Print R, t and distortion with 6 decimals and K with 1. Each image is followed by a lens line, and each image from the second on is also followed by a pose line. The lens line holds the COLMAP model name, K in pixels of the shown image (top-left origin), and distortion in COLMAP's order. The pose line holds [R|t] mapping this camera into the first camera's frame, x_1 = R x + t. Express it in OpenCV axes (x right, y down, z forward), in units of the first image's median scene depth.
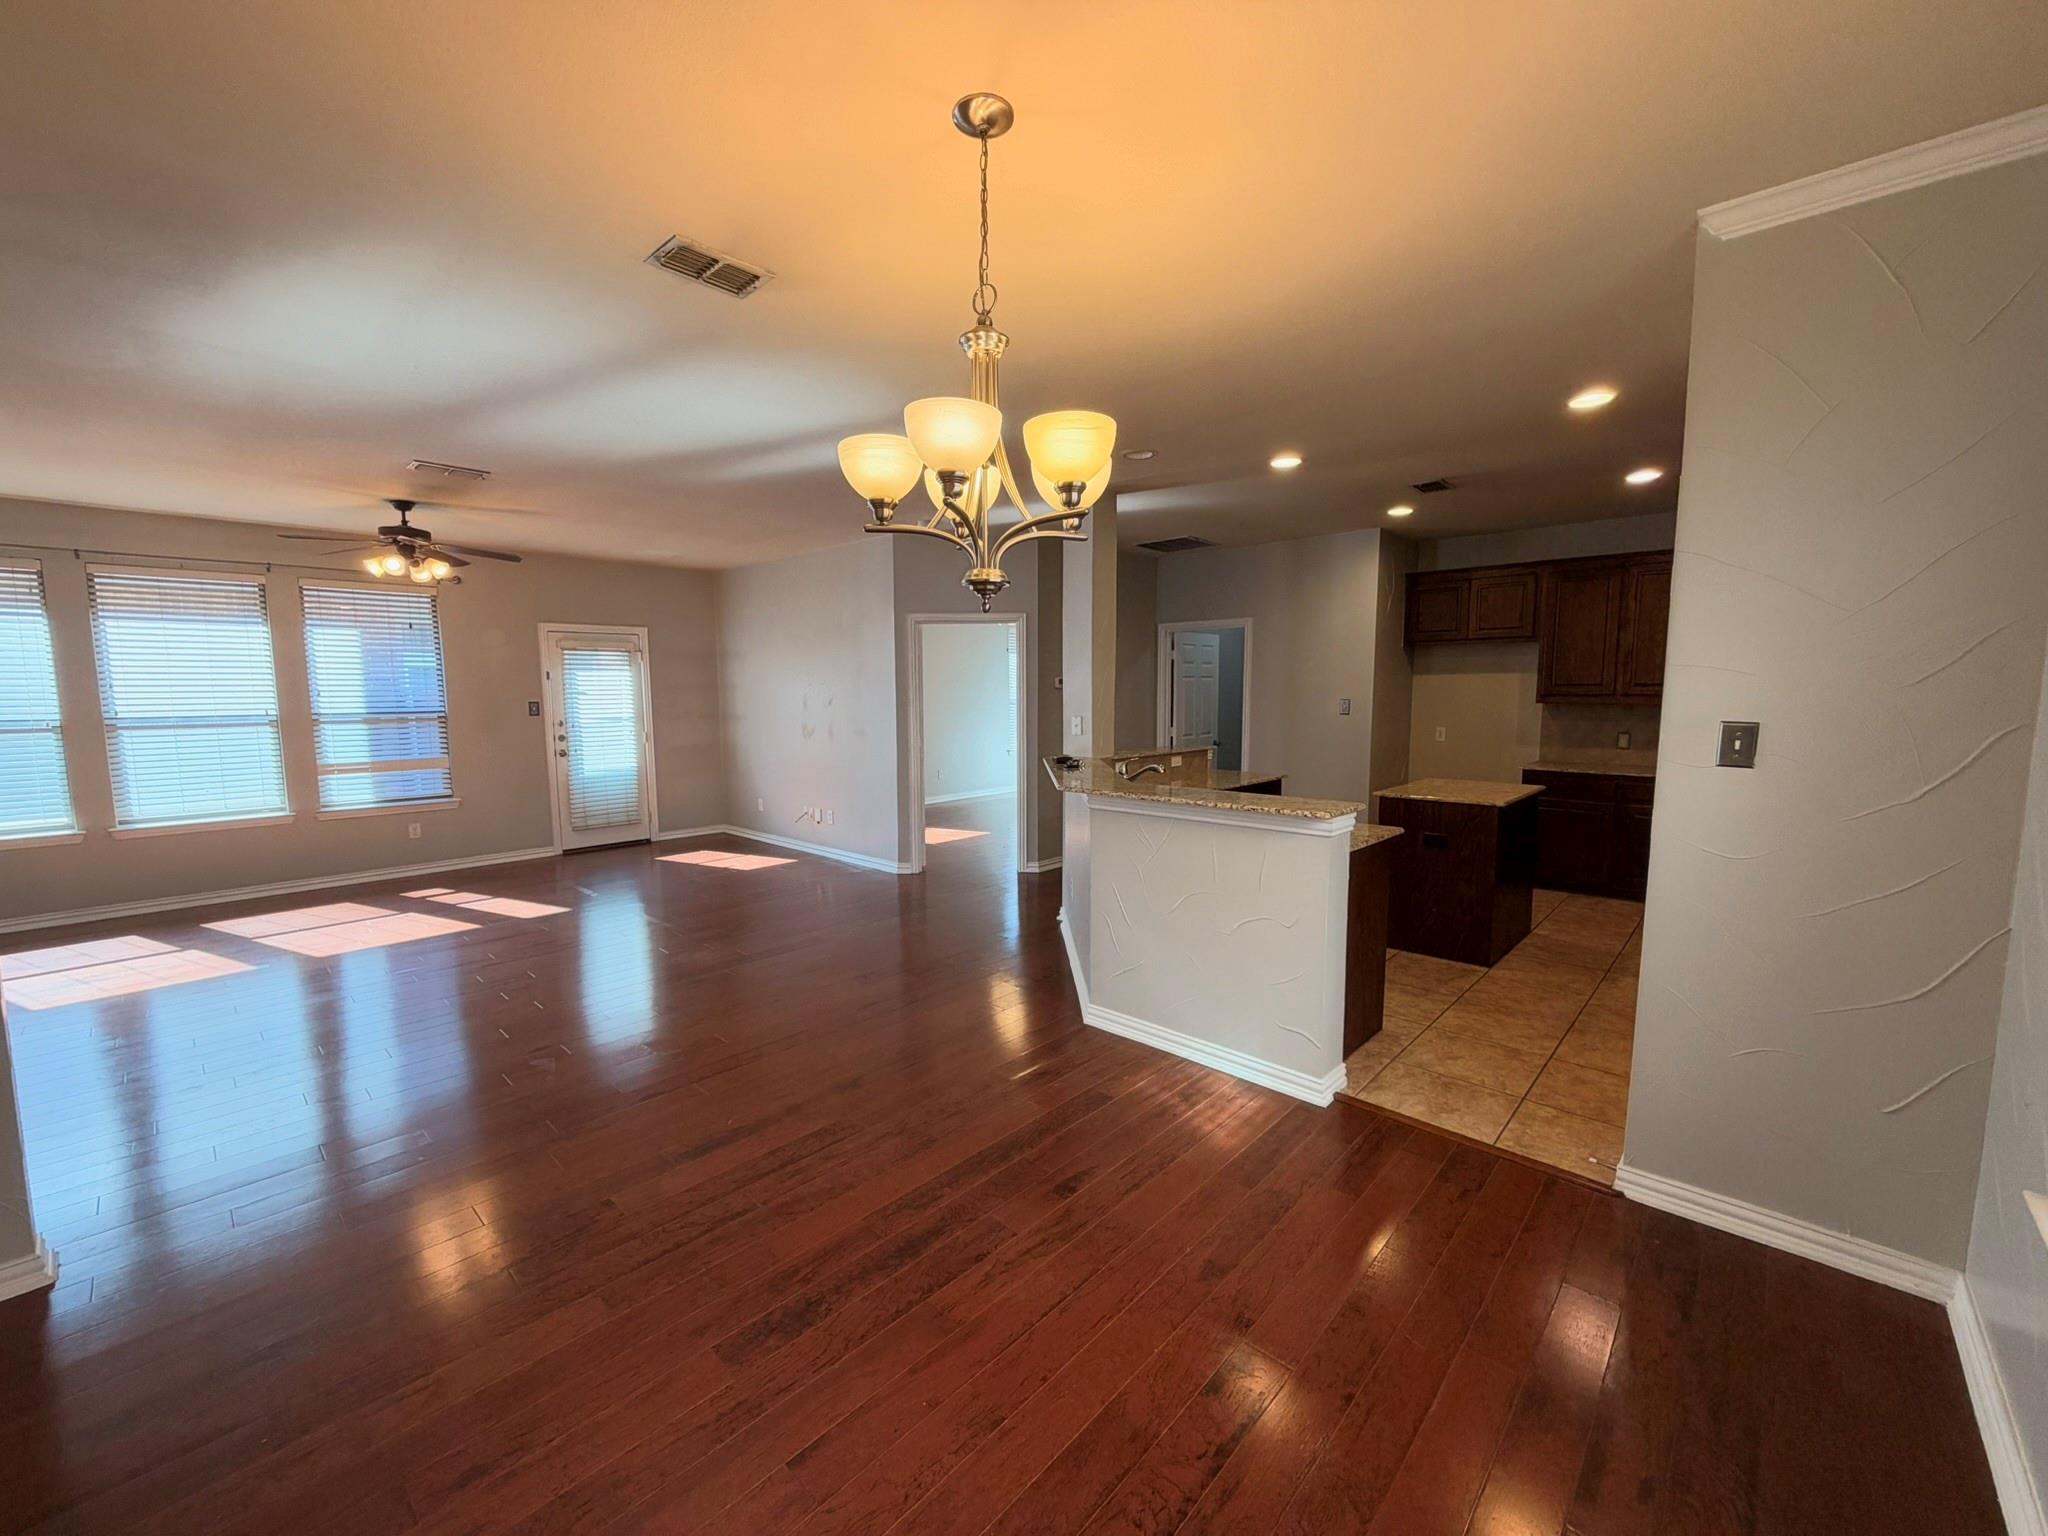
lens RADIAL K [[817.2, 0, 1019.0], [0, 817.2, 771.1], [0, 0, 1]] dist [0.000394, 0.000246]
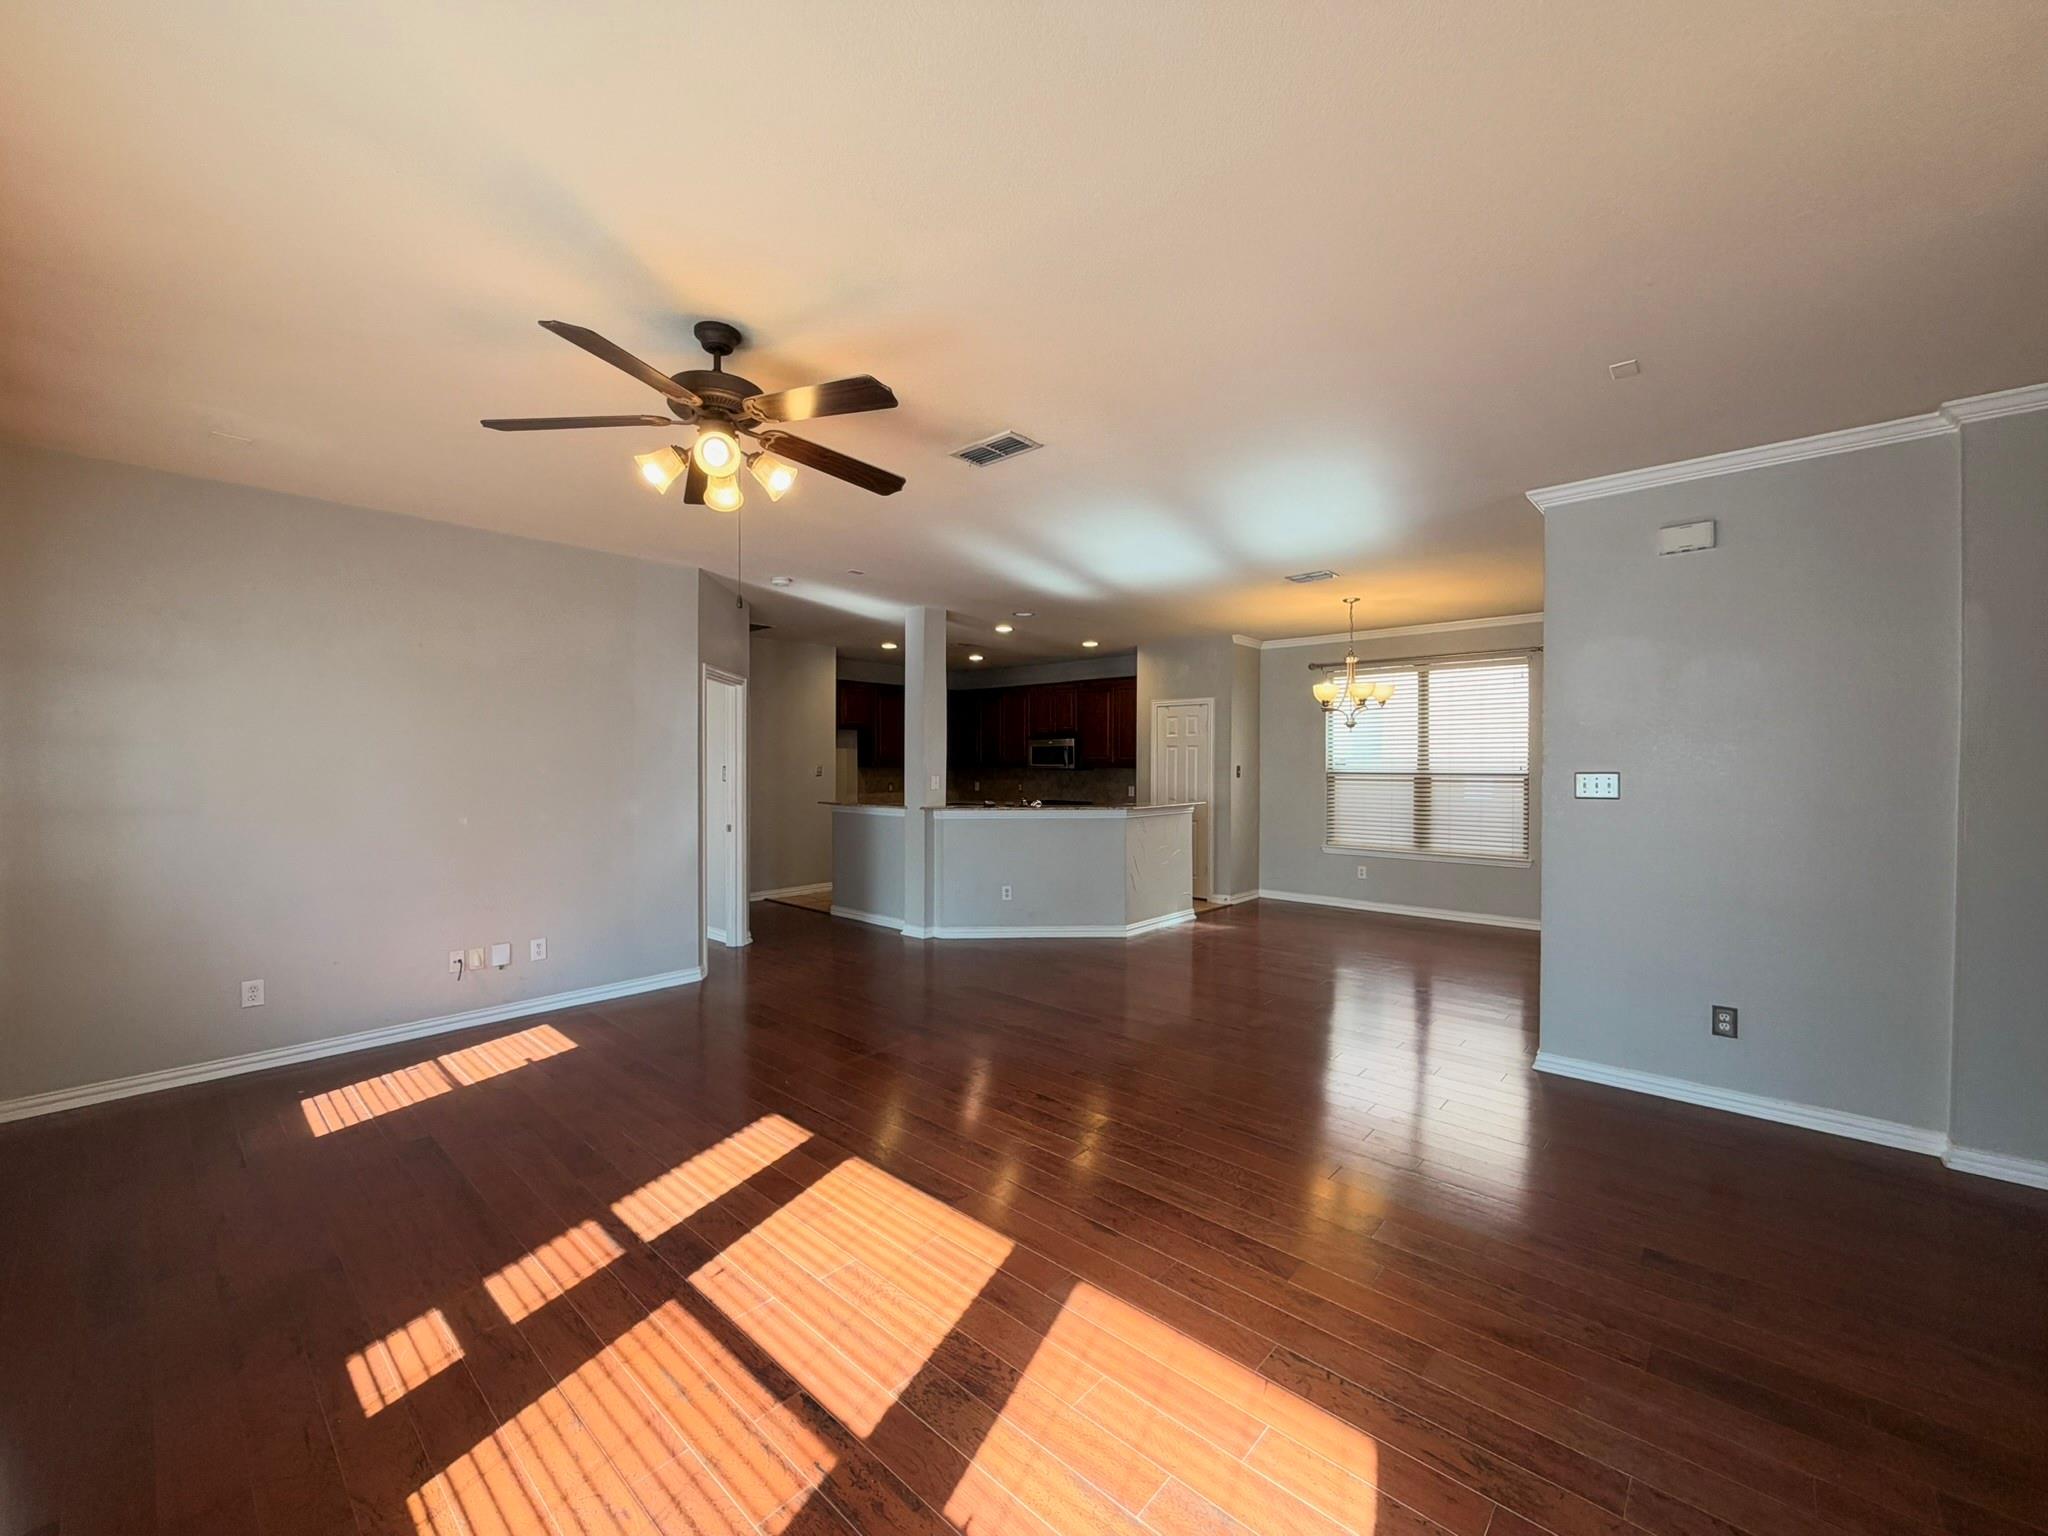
lens RADIAL K [[815.2, 0, 1020.2], [0, 815.2, 769.7], [0, 0, 1]] dist [-0.002153, -0.000341]
pose [[-0.016217, -0.005265, 0.999855, -1.016995], [0.098589, 0.995105, 0.006839, -0.058700], [-0.994996, 0.098686, -0.015619, 0.722161]]
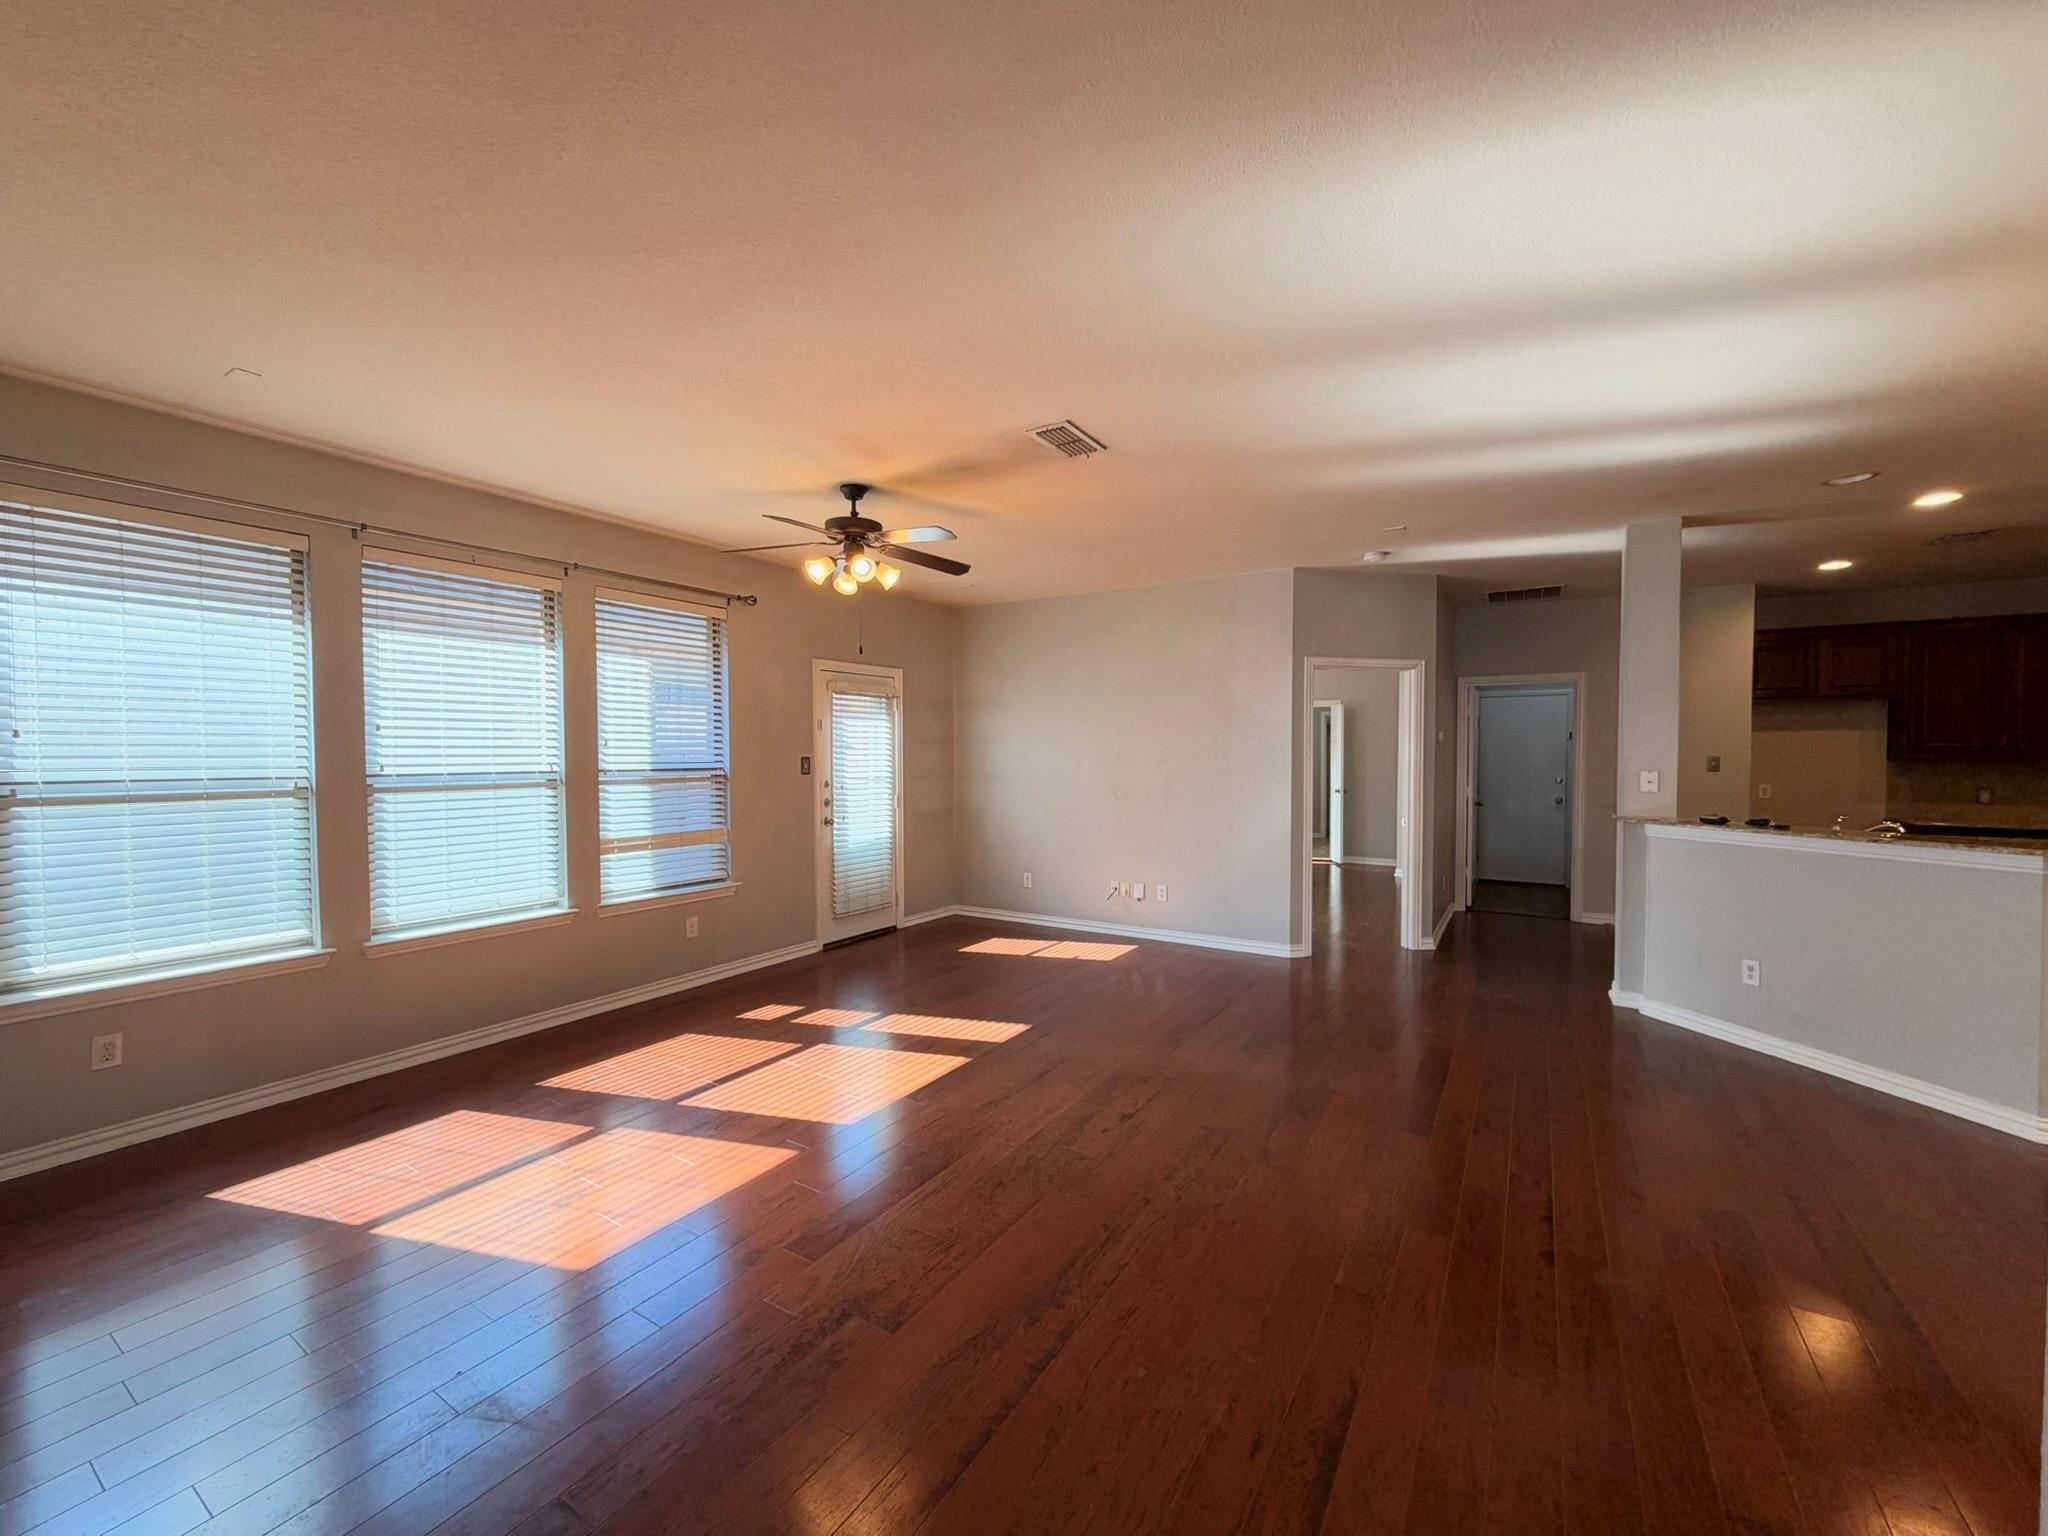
lens RADIAL K [[817.2, 0, 1019.0], [0, 817.2, 771.1], [0, 0, 1]] dist [0.000394, 0.000246]
pose [[0.982449, -0.000492, 0.186531, -0.623132], [0.015291, 0.996843, -0.077905, -0.007007], [-0.185904, 0.079390, 0.979355, 0.214821]]
